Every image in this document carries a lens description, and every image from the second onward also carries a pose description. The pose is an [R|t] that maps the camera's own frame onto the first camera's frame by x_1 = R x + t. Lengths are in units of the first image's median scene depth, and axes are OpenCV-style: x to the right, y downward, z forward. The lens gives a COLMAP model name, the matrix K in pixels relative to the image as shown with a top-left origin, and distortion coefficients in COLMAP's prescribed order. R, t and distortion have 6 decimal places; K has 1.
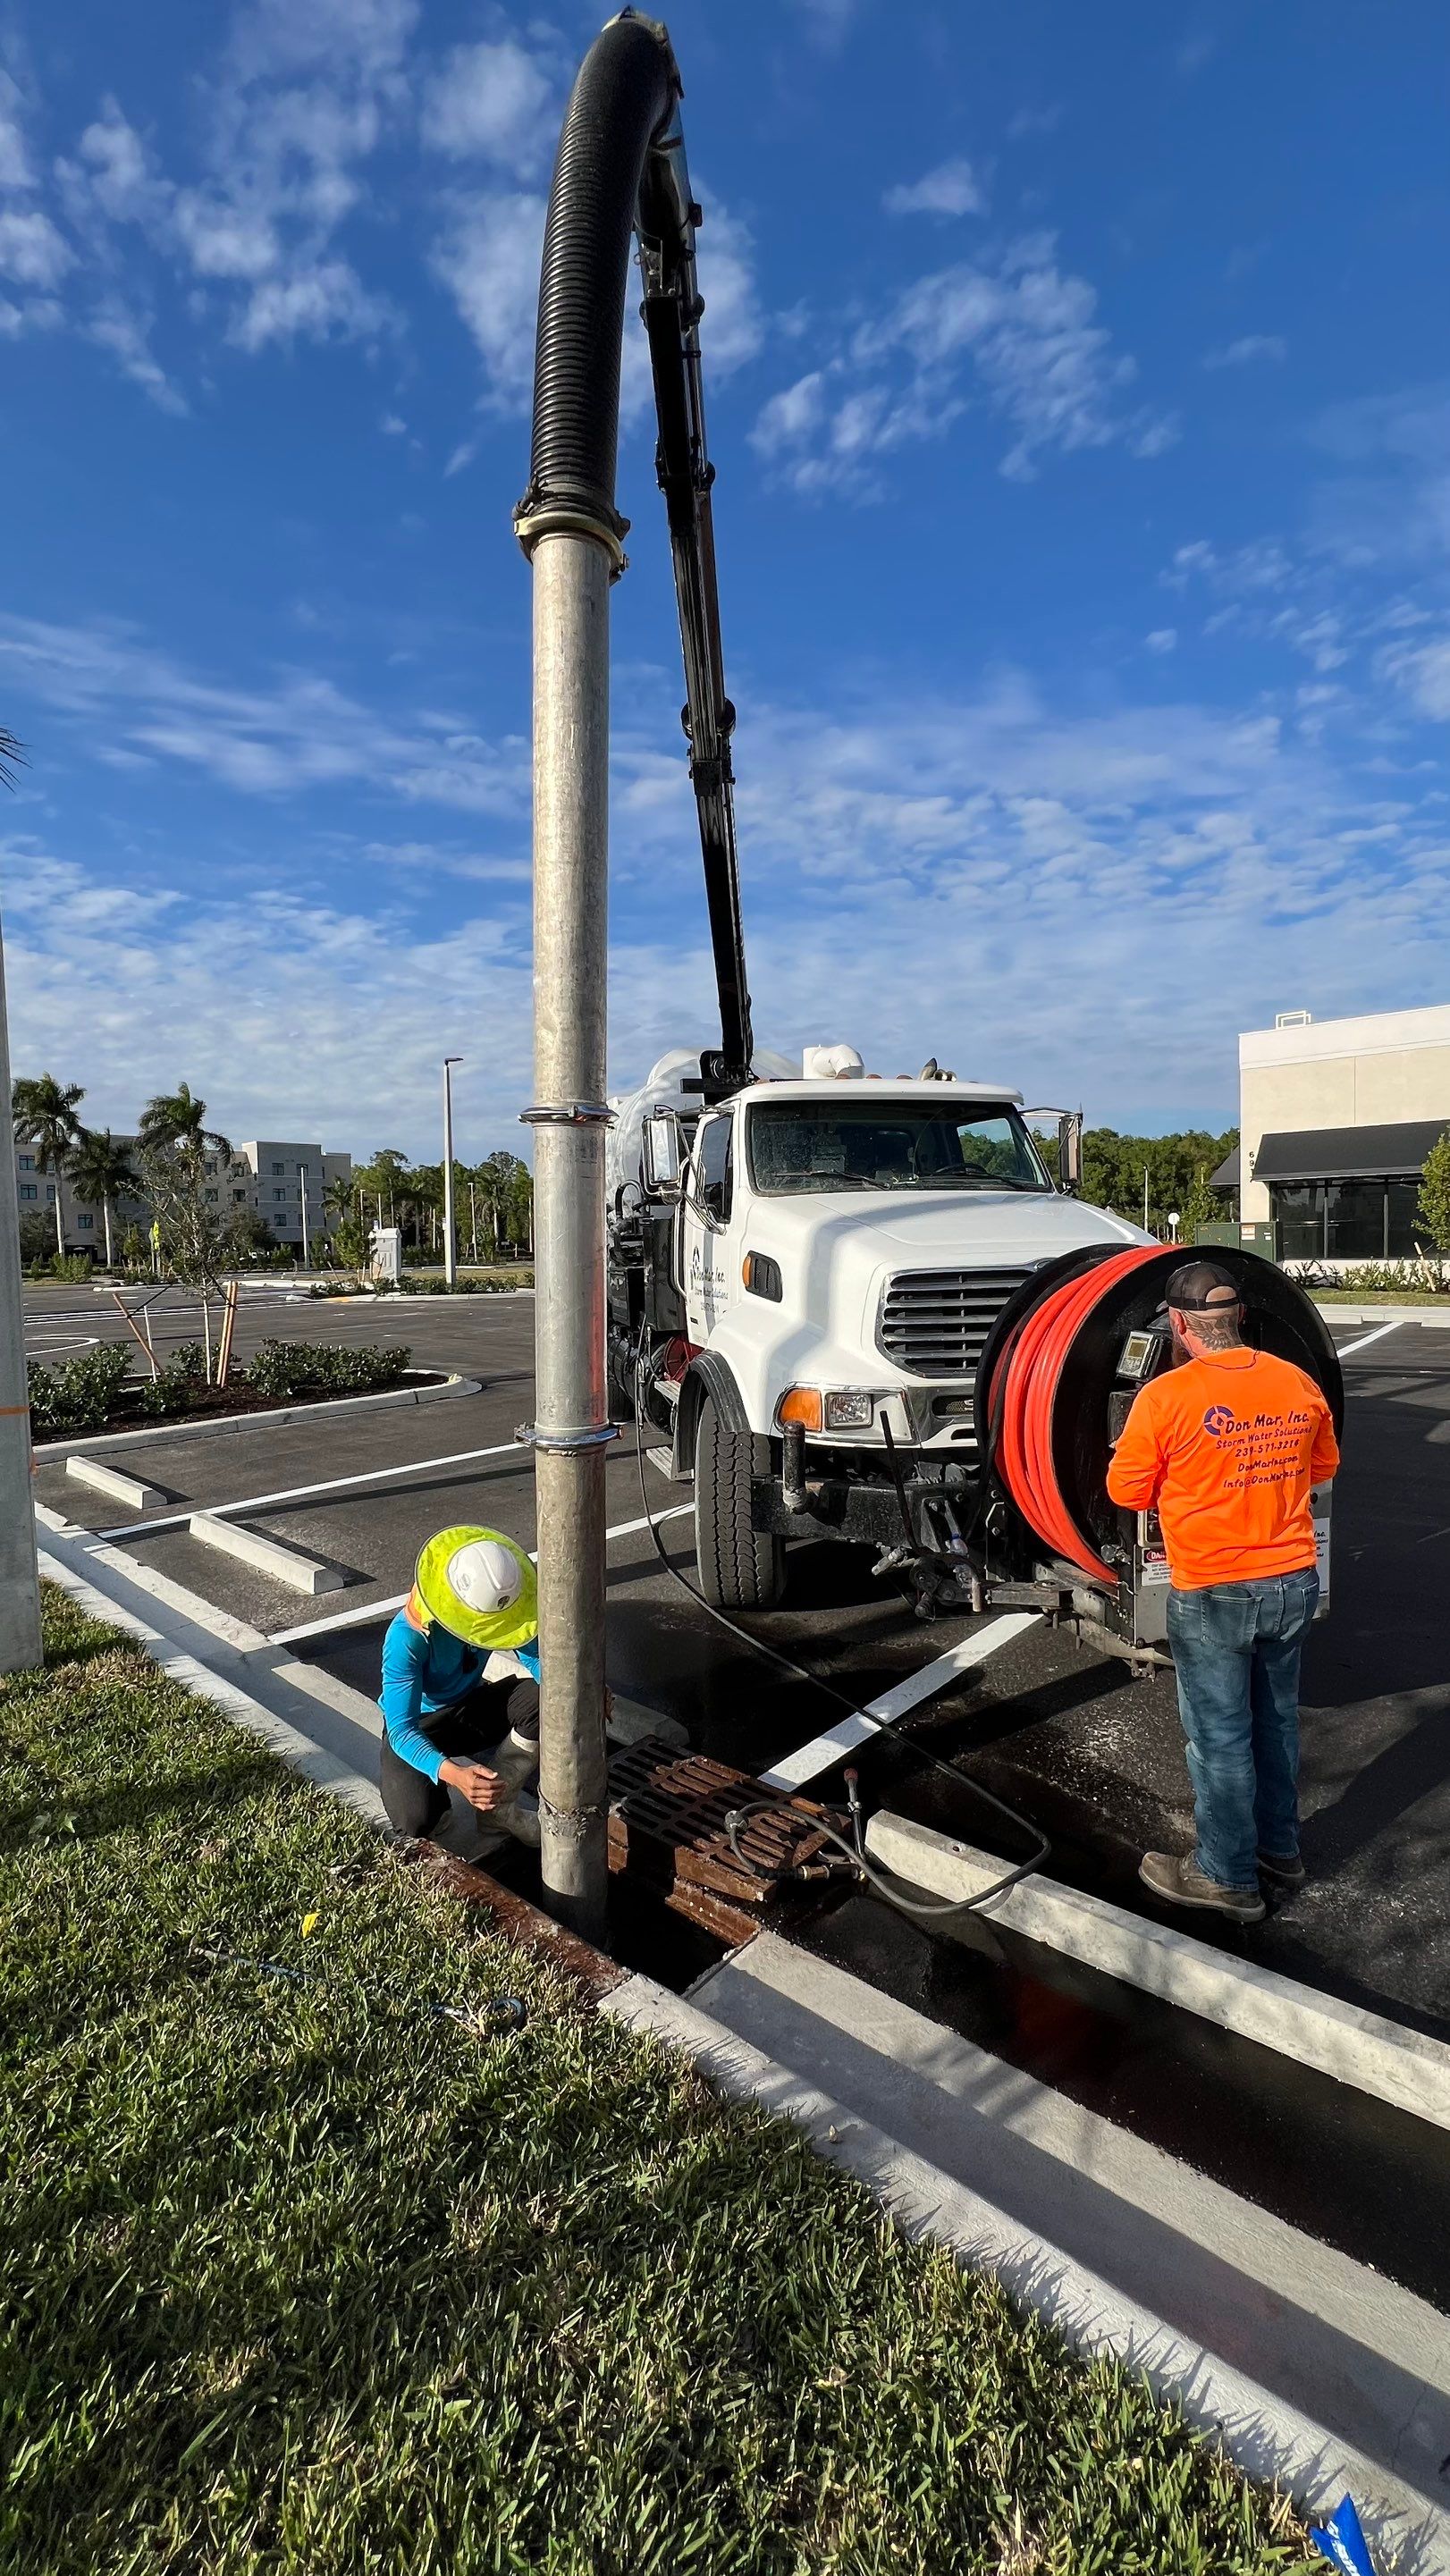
lens RADIAL K [[1019.7, 0, 739.0], [0, 1019.7, 1286.6], [0, 0, 1]] dist [-0.009772, 0.002102]
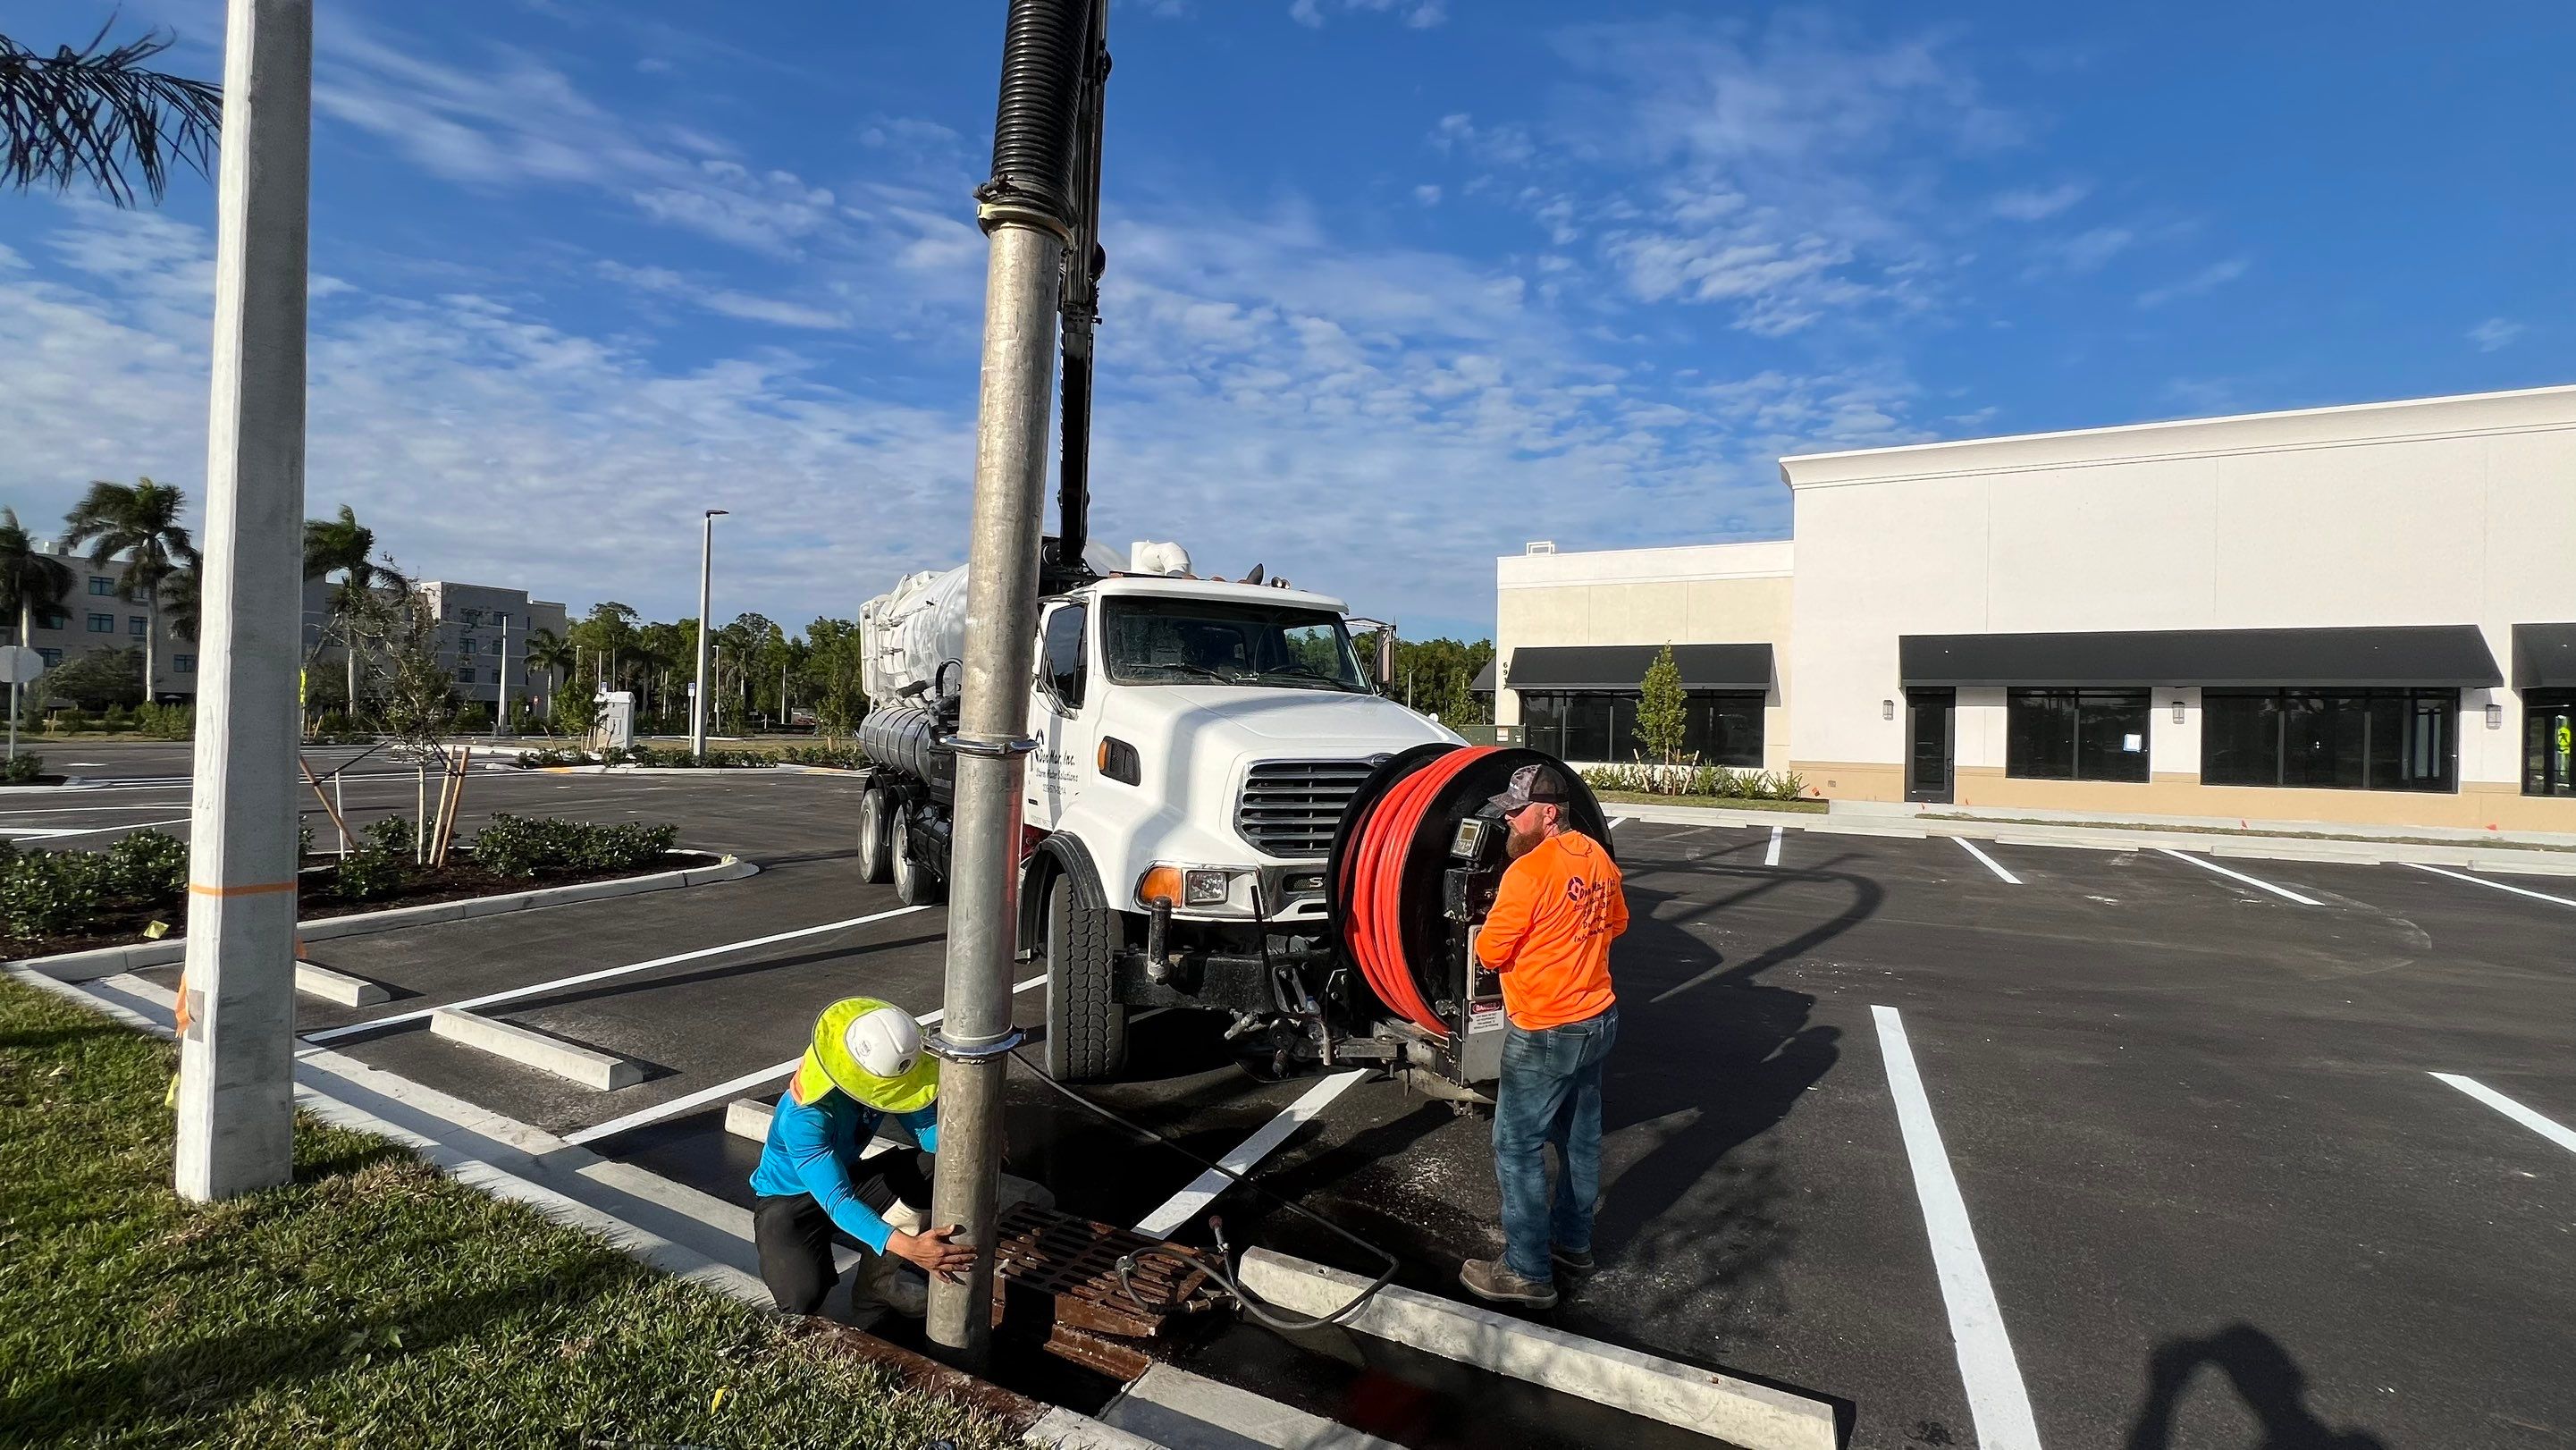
lens RADIAL K [[1019.7, 0, 1288.2], [0, 1019.7, 720.2], [0, 0, 1]] dist [-0.009772, 0.002102]
pose [[0.963721, 0.042603, 0.263491, -0.081462], [-0.028933, 0.998037, -0.055546, 0.001094], [-0.265341, 0.045907, 0.963061, -0.063145]]
